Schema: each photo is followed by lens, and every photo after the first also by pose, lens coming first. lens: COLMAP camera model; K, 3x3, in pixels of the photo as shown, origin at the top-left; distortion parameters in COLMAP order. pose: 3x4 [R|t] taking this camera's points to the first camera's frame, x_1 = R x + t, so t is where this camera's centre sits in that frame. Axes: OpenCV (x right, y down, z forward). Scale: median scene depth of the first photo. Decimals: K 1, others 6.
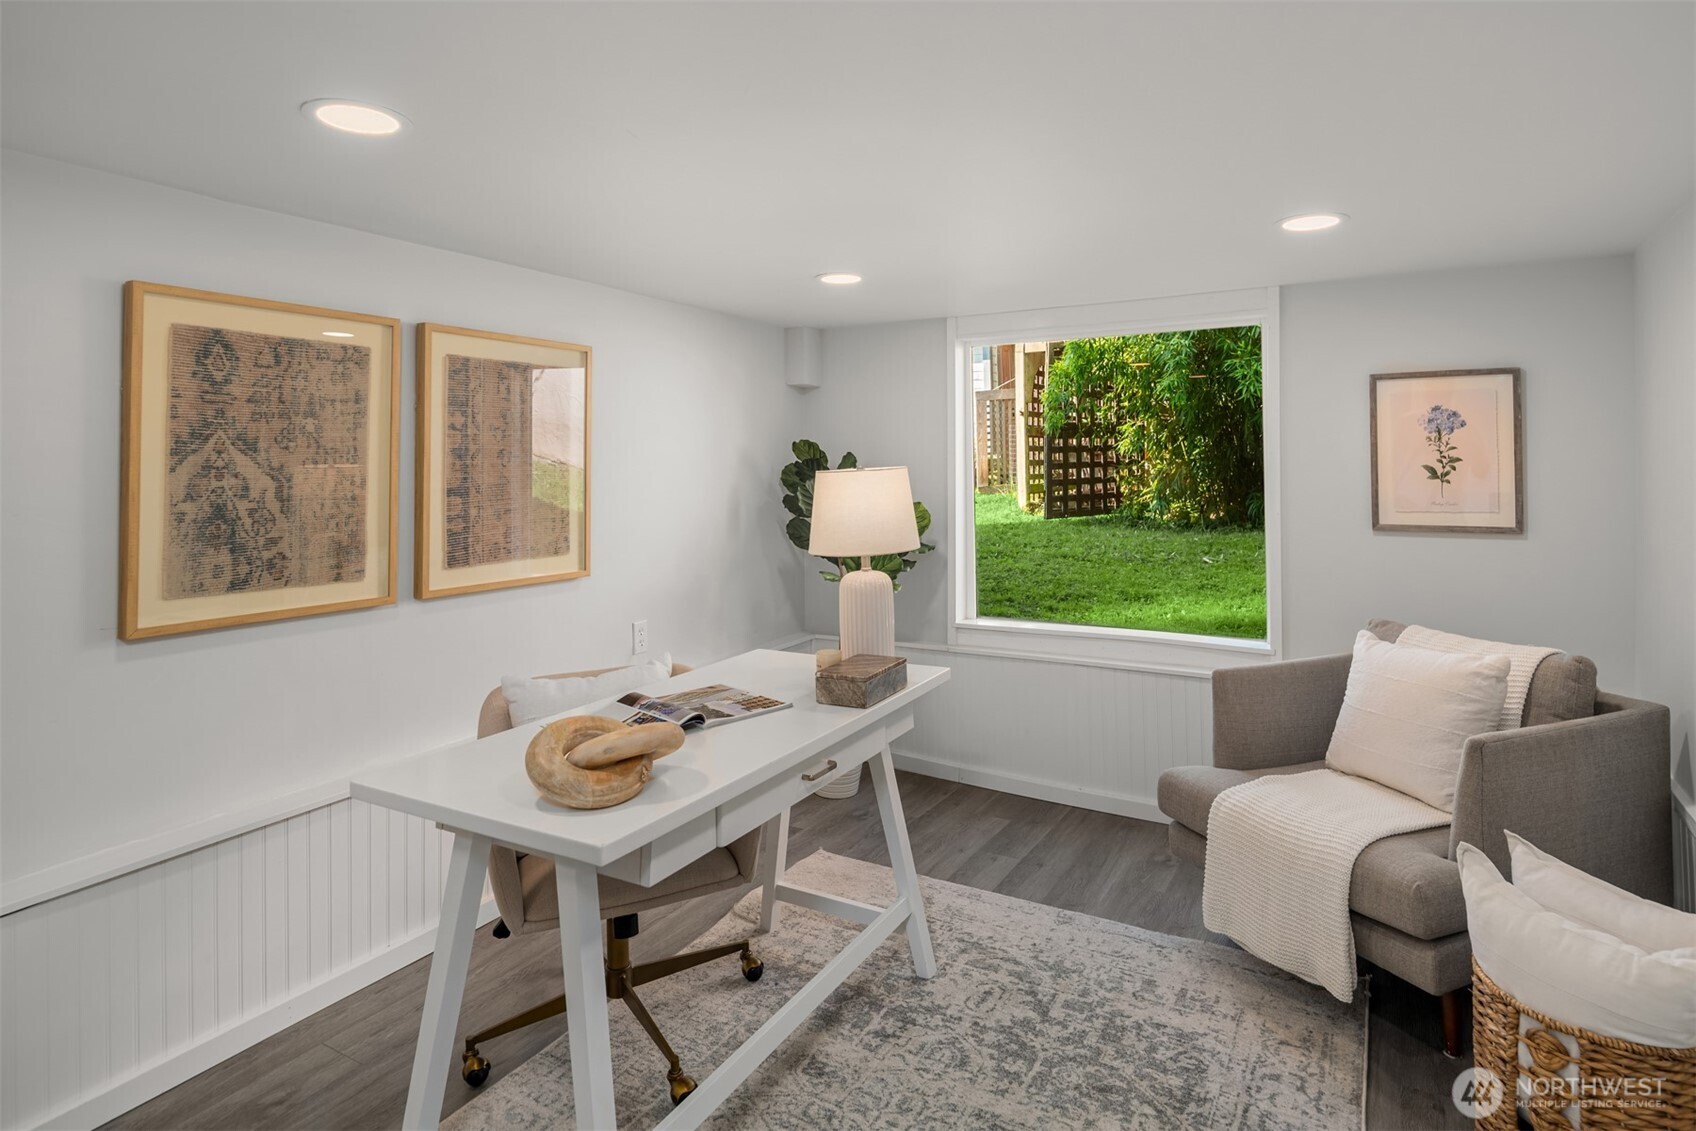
lens RADIAL K [[931.3, 0, 846.3], [0, 931.3, 464.6], [0, 0, 1]] dist [-0.016984, -0.000854]
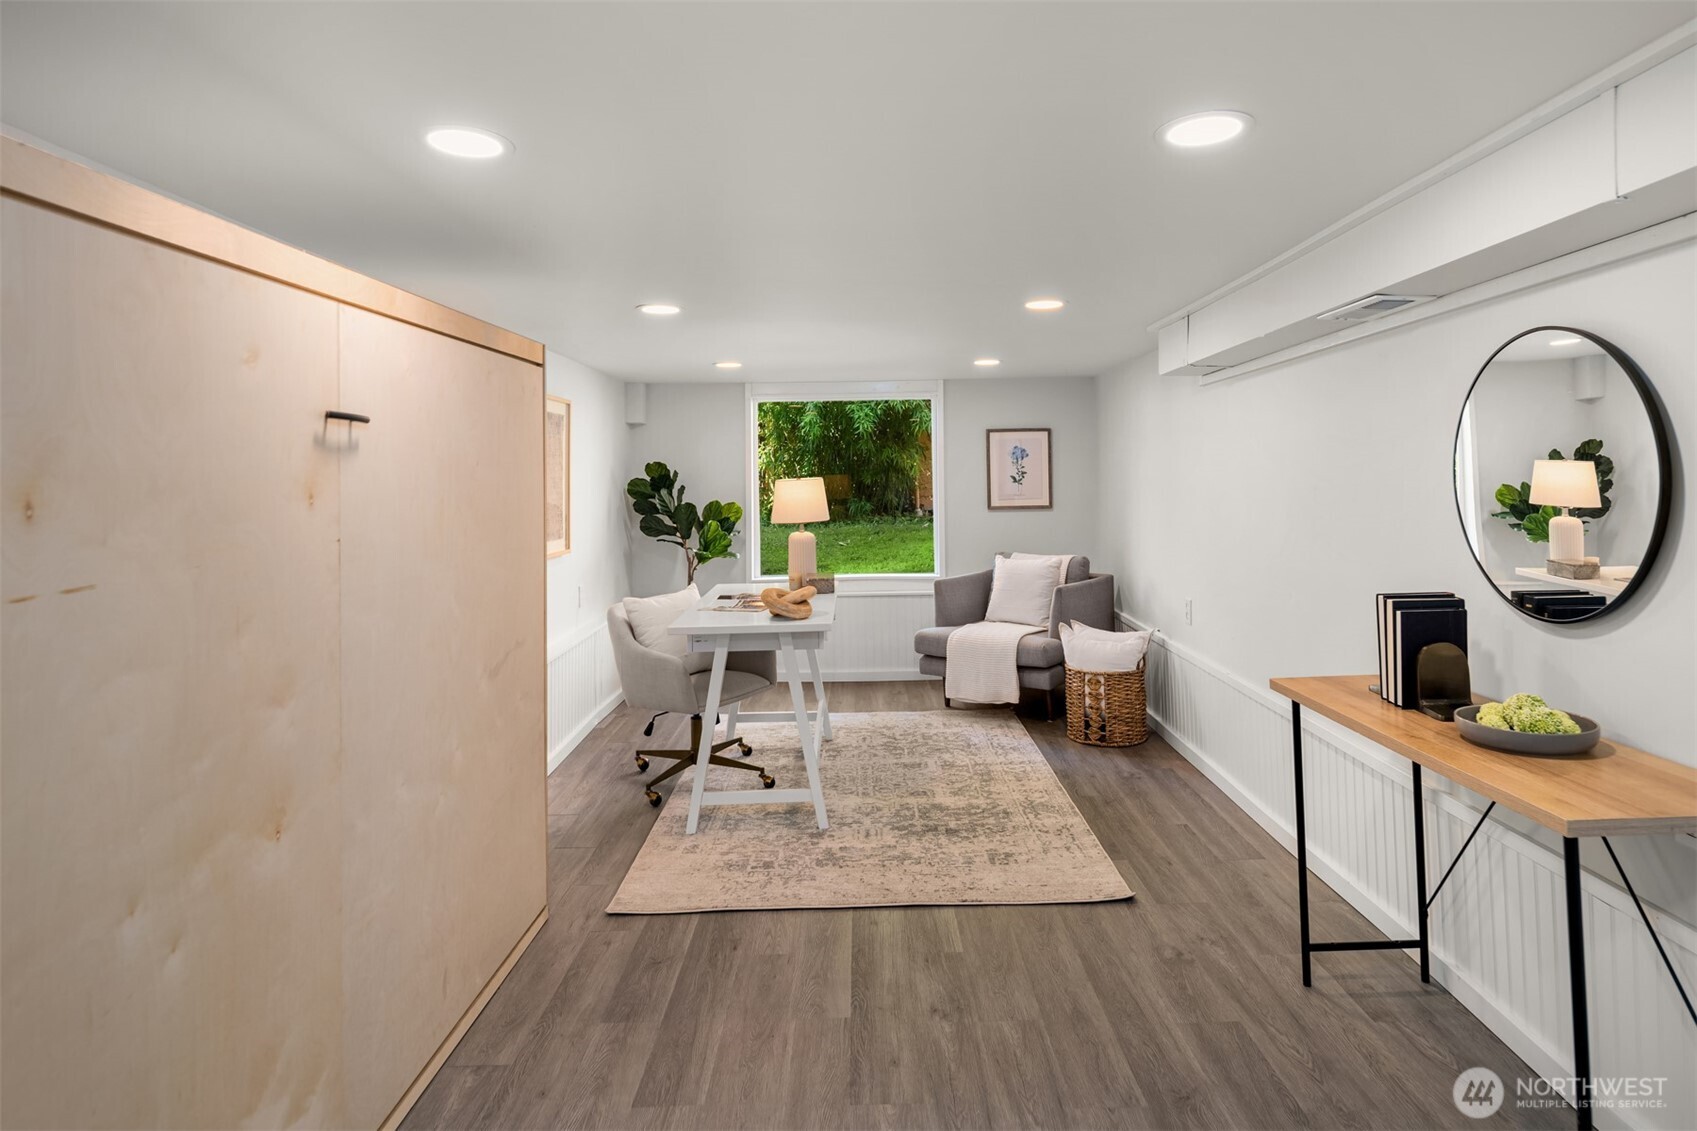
lens RADIAL K [[940.5, 0, 868.5], [0, 940.5, 496.5], [0, 0, 1]] dist [-0.003123, -0.002436]
pose [[0.859705, -0.015914, 0.510542, -0.749734], [0.010503, 0.999854, 0.013480, 0.016608], [-0.510682, -0.006227, 0.859747, -0.648048]]
